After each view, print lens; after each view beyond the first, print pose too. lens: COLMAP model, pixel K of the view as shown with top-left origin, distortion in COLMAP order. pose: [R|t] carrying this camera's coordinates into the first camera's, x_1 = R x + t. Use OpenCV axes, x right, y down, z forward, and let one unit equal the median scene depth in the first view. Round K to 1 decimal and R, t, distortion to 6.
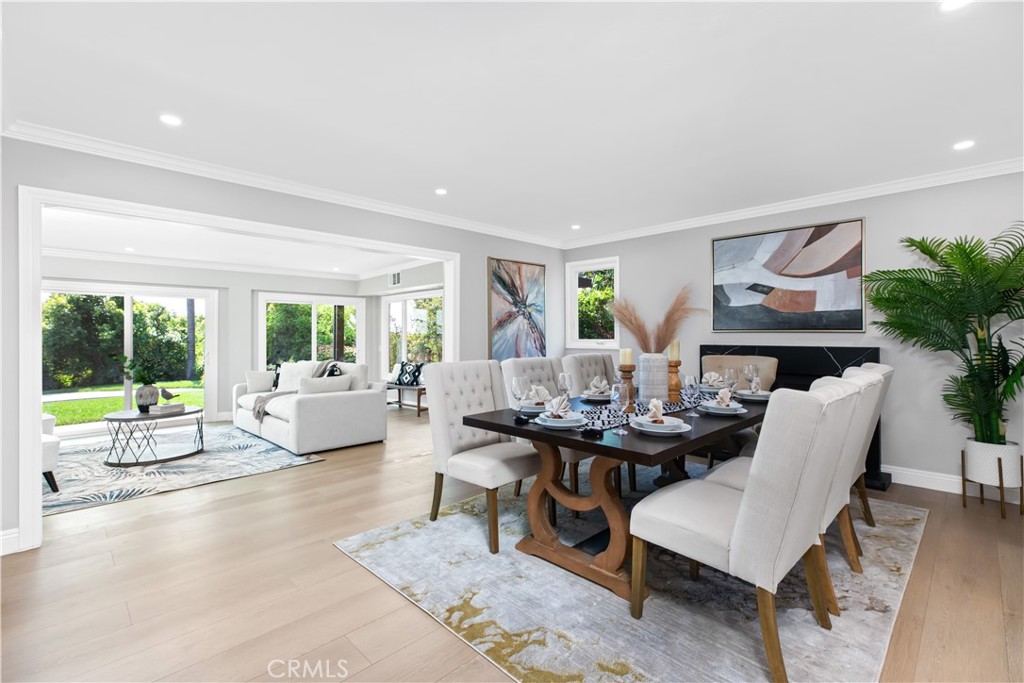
lens RADIAL K [[456.3, 0, 516.0], [0, 456.3, 343.5], [0, 0, 1]] dist [0.001356, 0.000045]
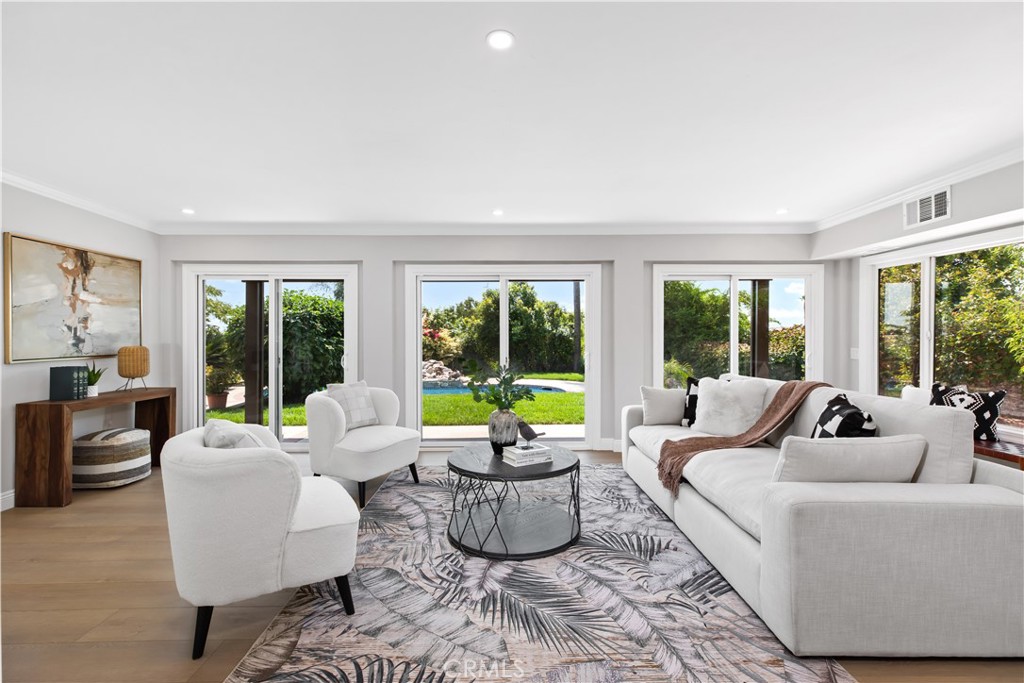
lens RADIAL K [[456.3, 0, 503.1], [0, 456.3, 333.4], [0, 0, 1]] dist [0.001356, 0.000045]
pose [[0.707419, 0.005824, -0.706770, -0.253090], [-0.013865, 0.999888, -0.005639, -0.004438], [0.706658, 0.013788, 0.707421, 0.377974]]
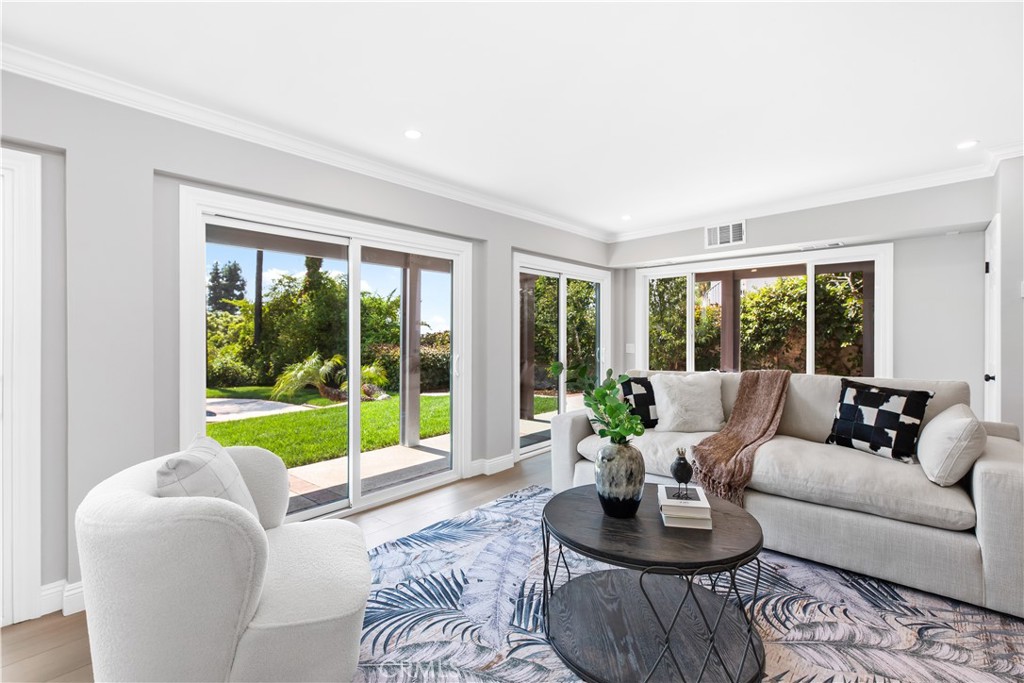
lens RADIAL K [[456.3, 0, 514.0], [0, 456.3, 339.2], [0, 0, 1]] dist [0.001356, 0.000045]
pose [[0.999246, 0.001273, 0.038803, -0.604496], [-0.000974, 0.999970, -0.007715, 0.005368], [-0.038812, 0.007671, 0.999217, 0.416398]]
